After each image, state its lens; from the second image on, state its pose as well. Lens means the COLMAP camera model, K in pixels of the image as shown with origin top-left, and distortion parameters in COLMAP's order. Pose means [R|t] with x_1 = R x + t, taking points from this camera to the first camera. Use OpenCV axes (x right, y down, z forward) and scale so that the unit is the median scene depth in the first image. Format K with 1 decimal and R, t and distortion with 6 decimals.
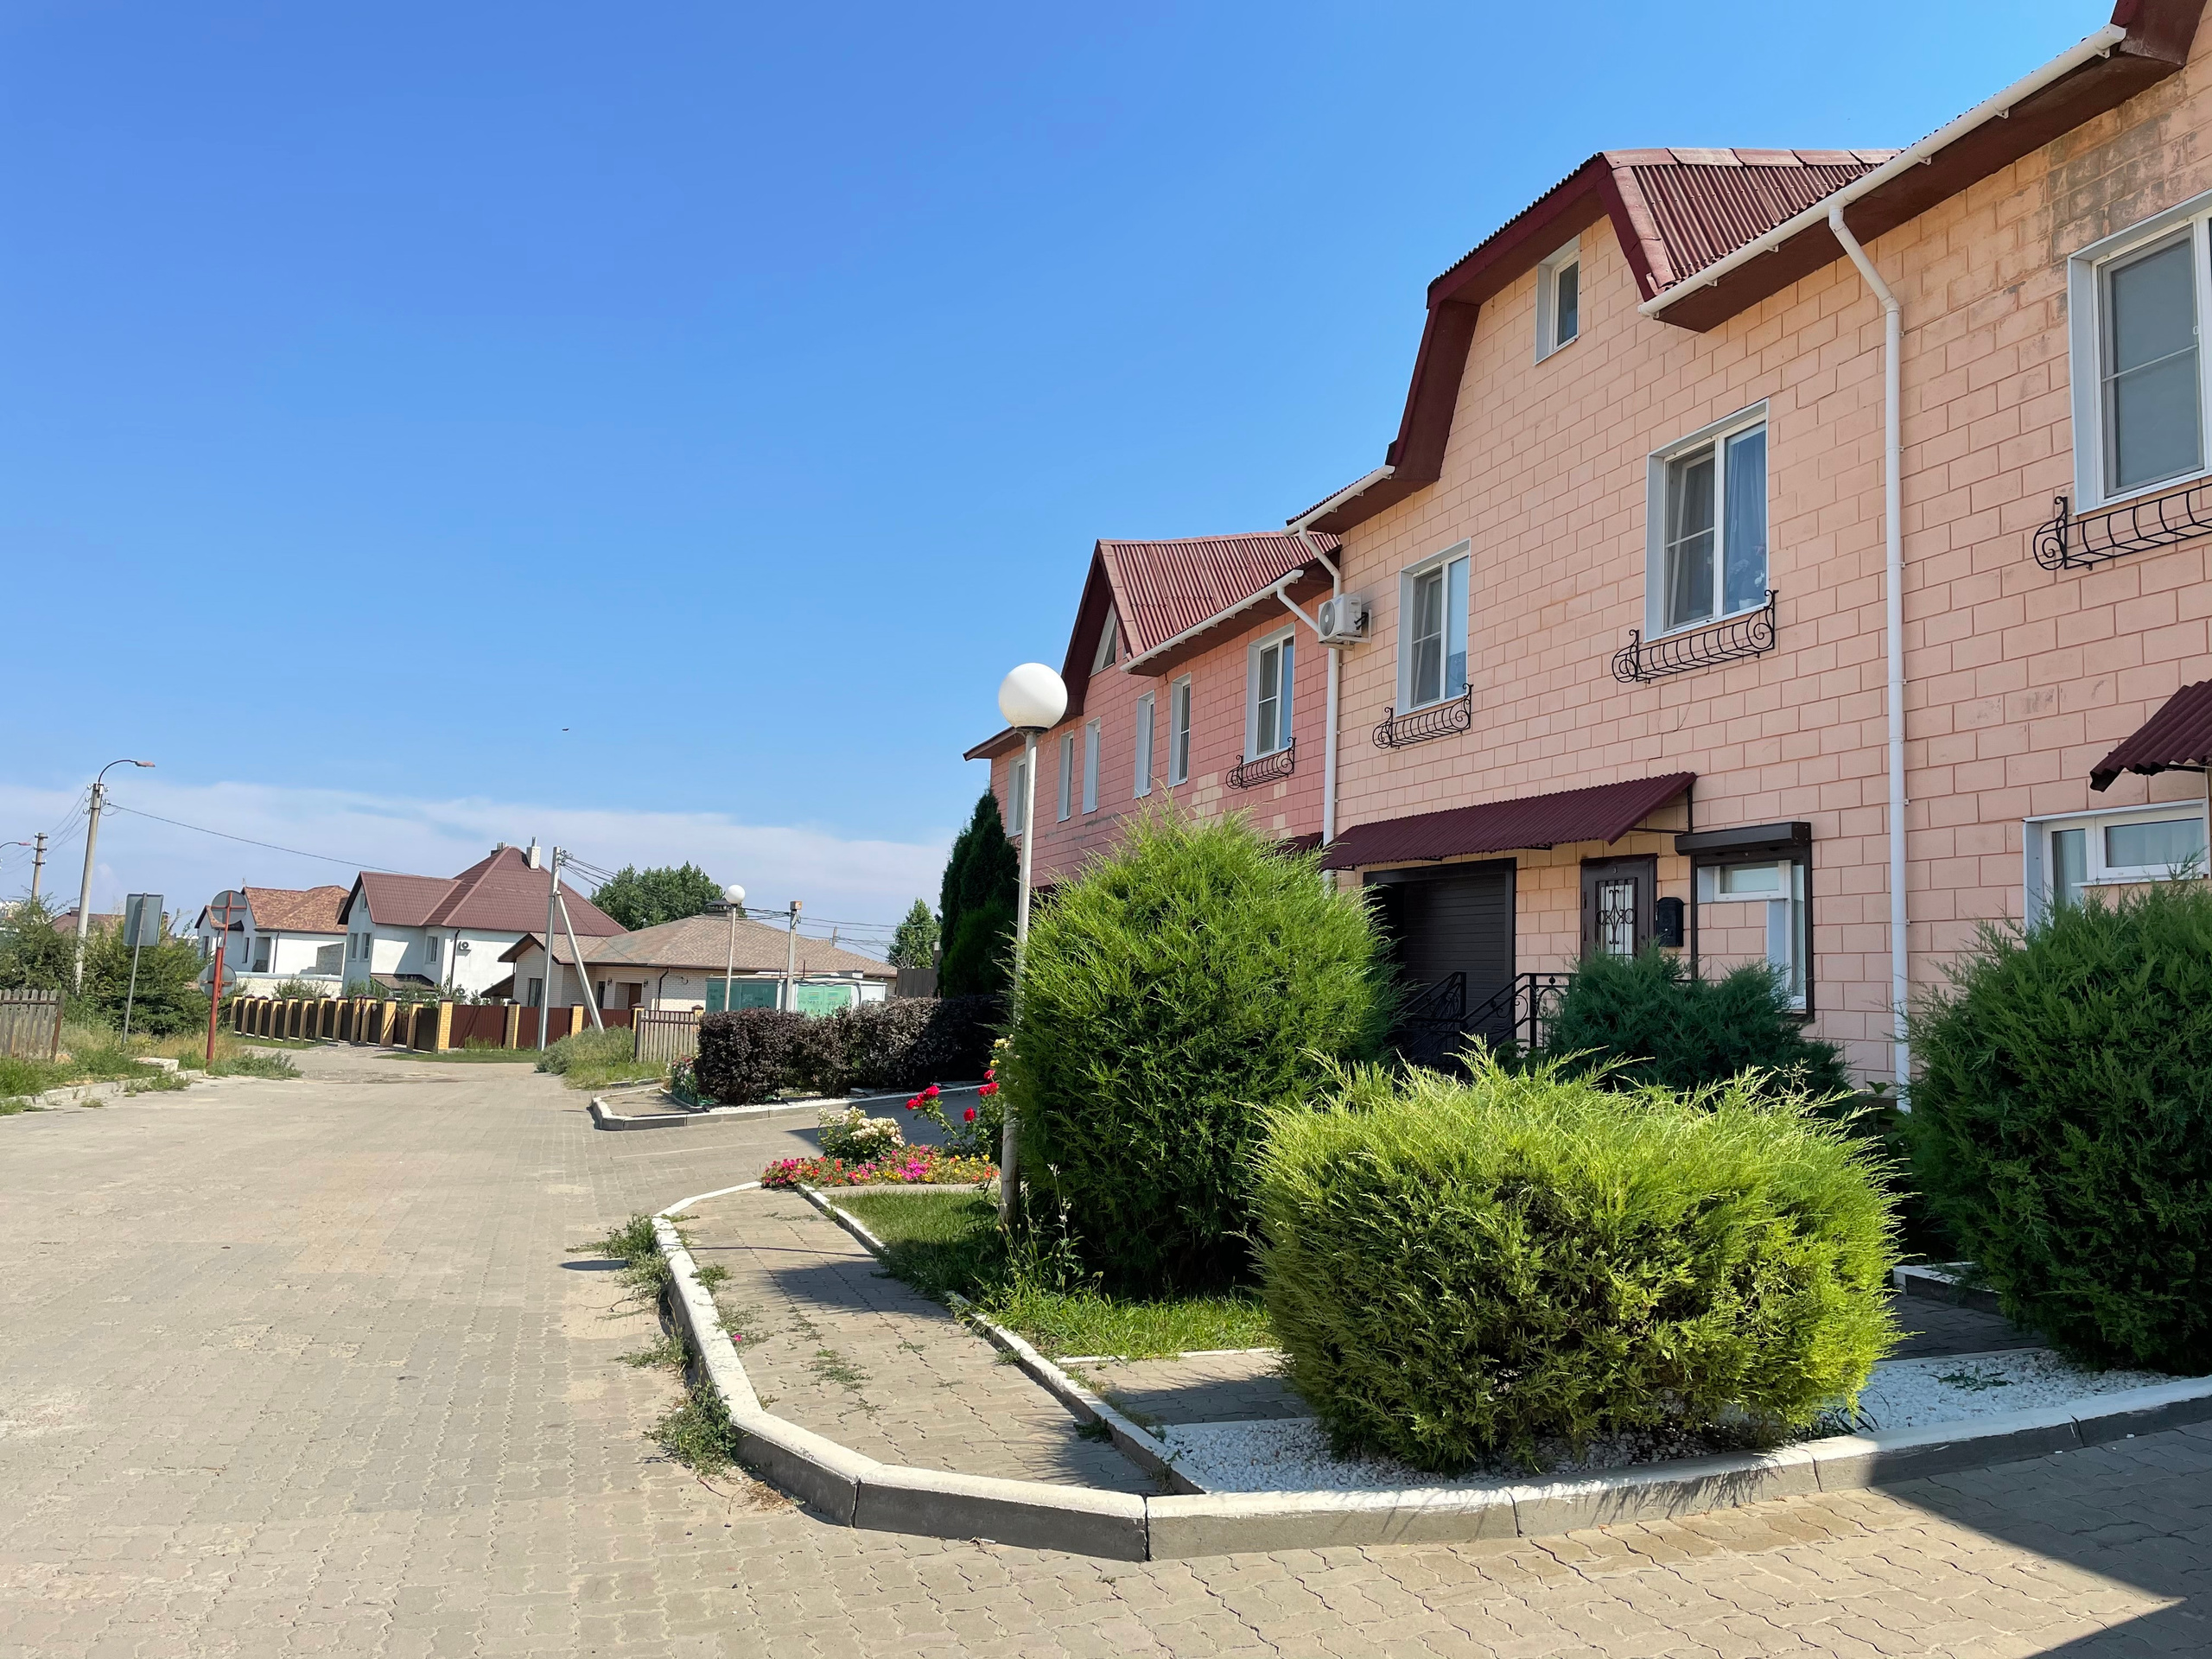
lens RADIAL K [[1654.7, 0, 1126.6], [0, 1654.7, 795.1], [0, 0, 1]] dist [0.111485, -0.136449]
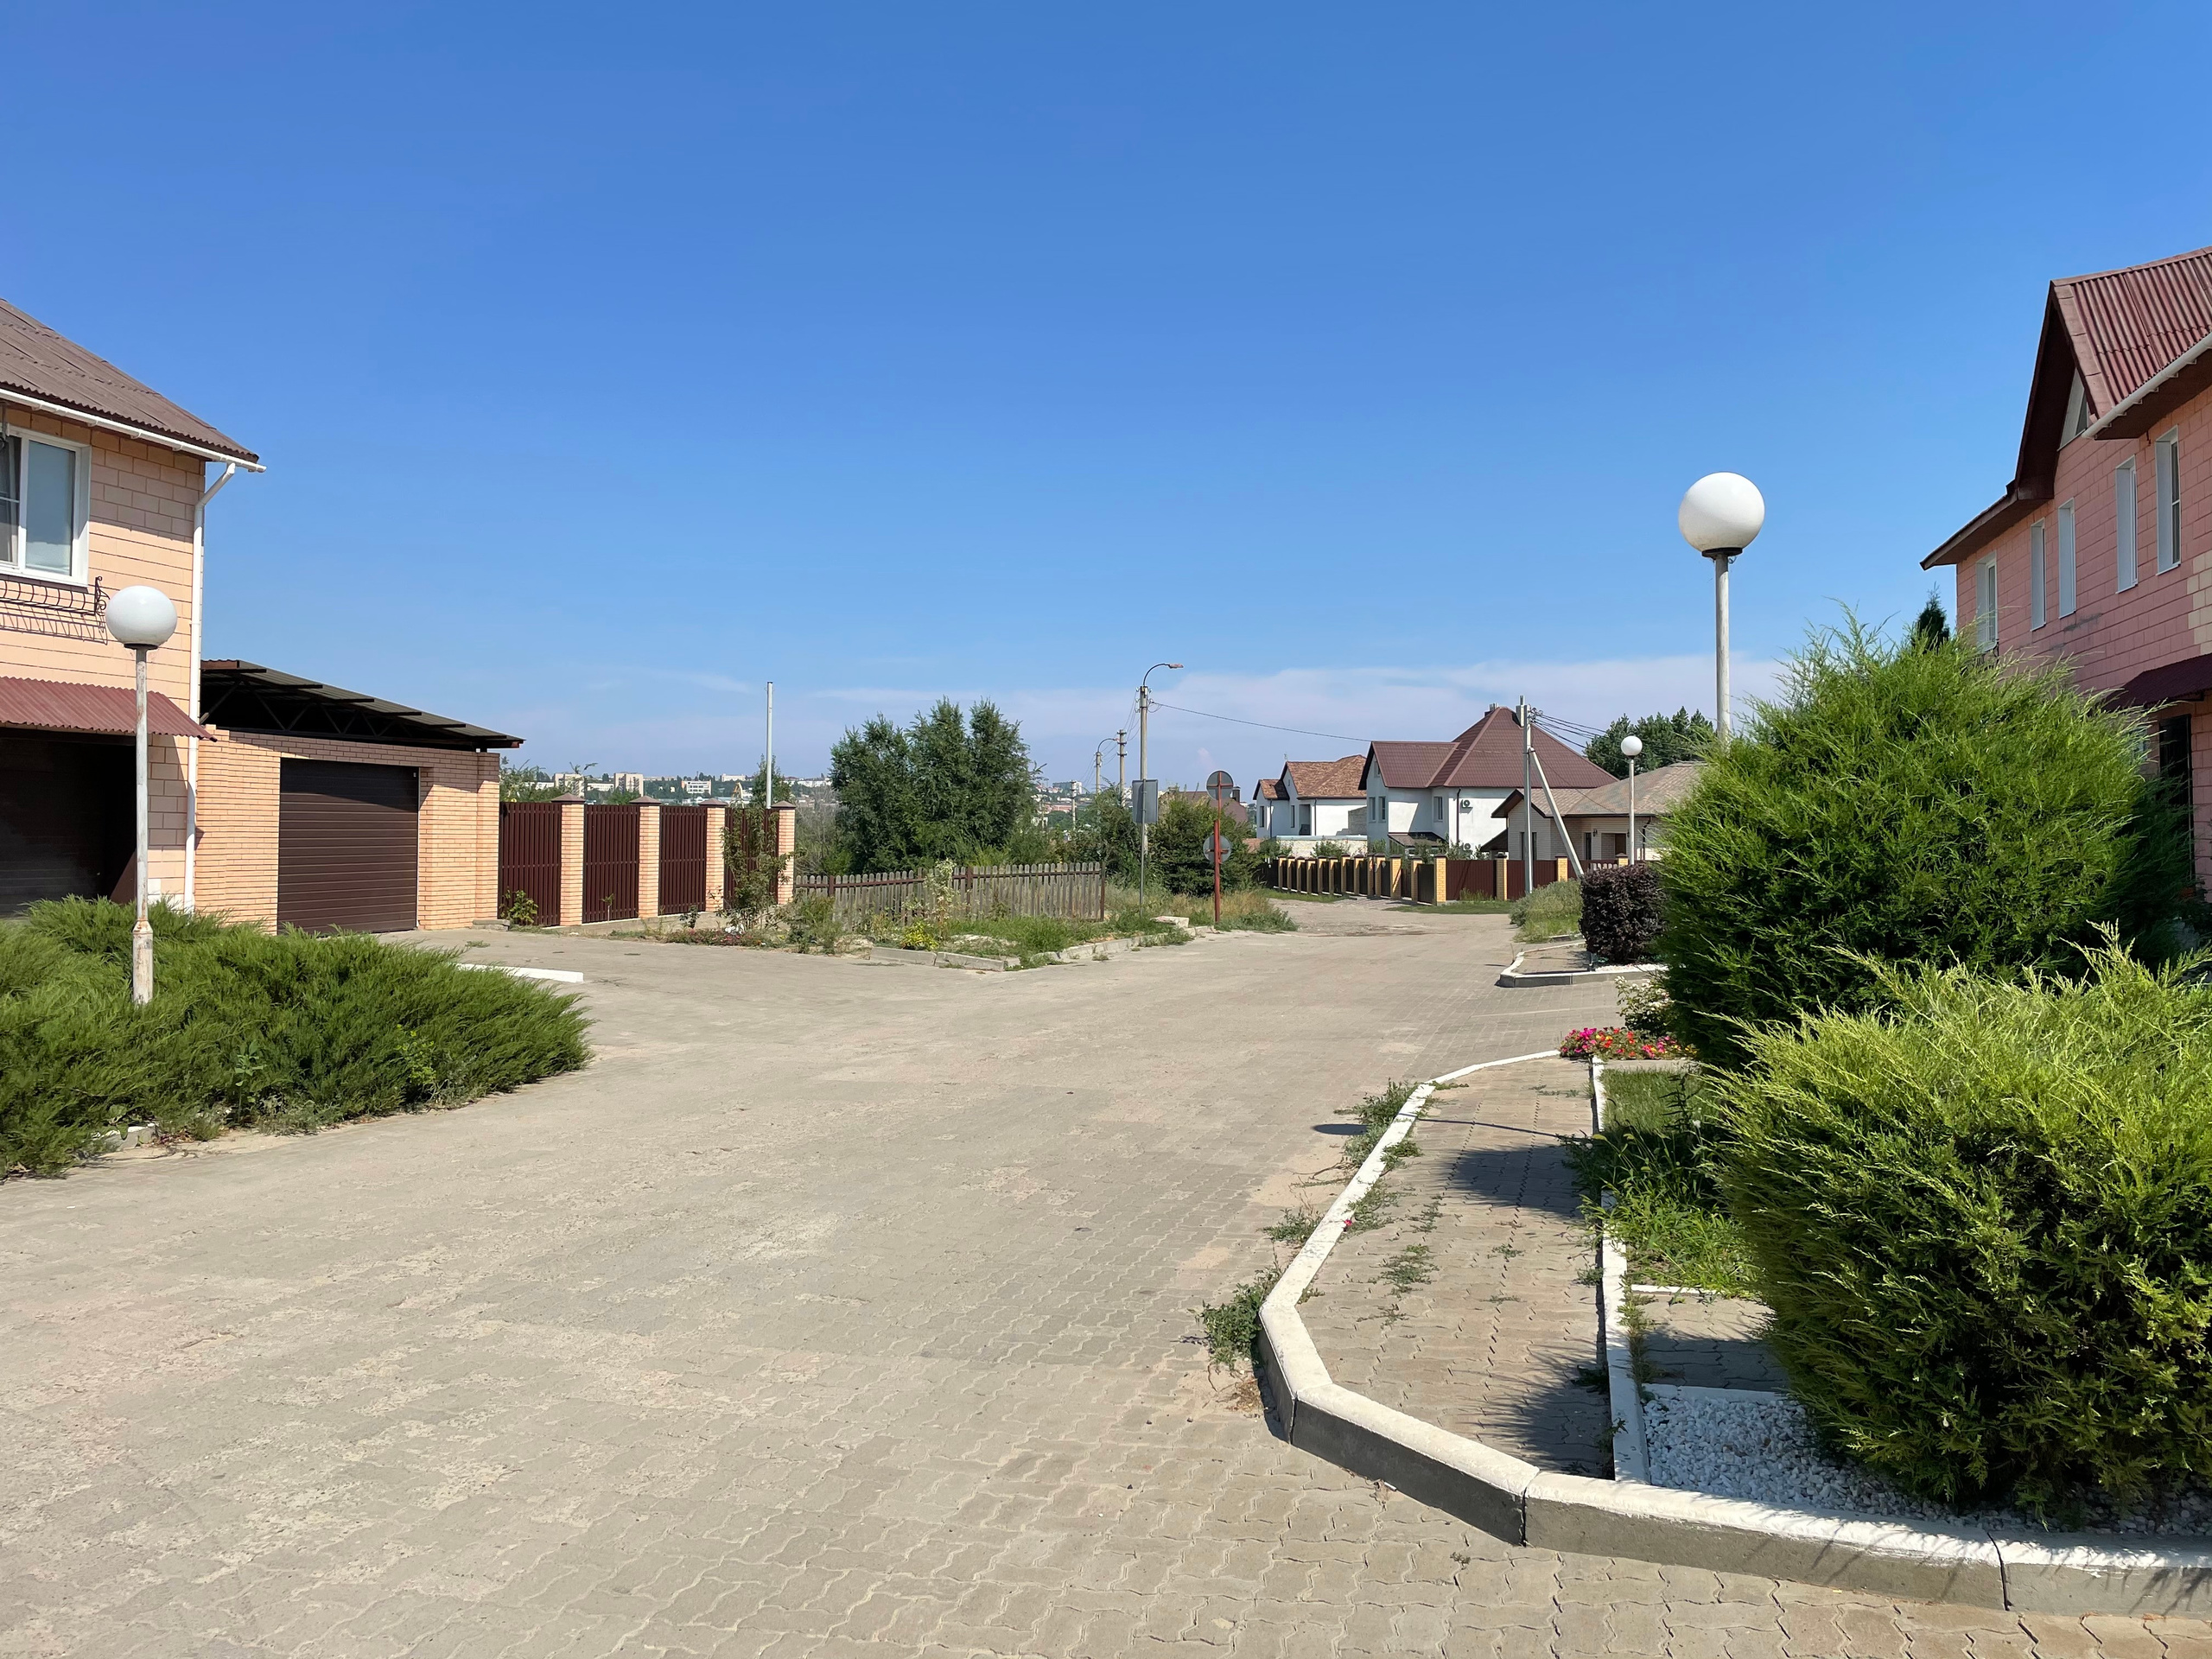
lens RADIAL K [[1654.7, 0, 1126.6], [0, 1654.7, 795.1], [0, 0, 1]] dist [0.111485, -0.136449]
pose [[0.830514, -0.057052, -0.554069, 0.112483], [0.106822, 0.992590, 0.057912, 0.001302], [0.546659, -0.107283, 0.830454, 0.070976]]
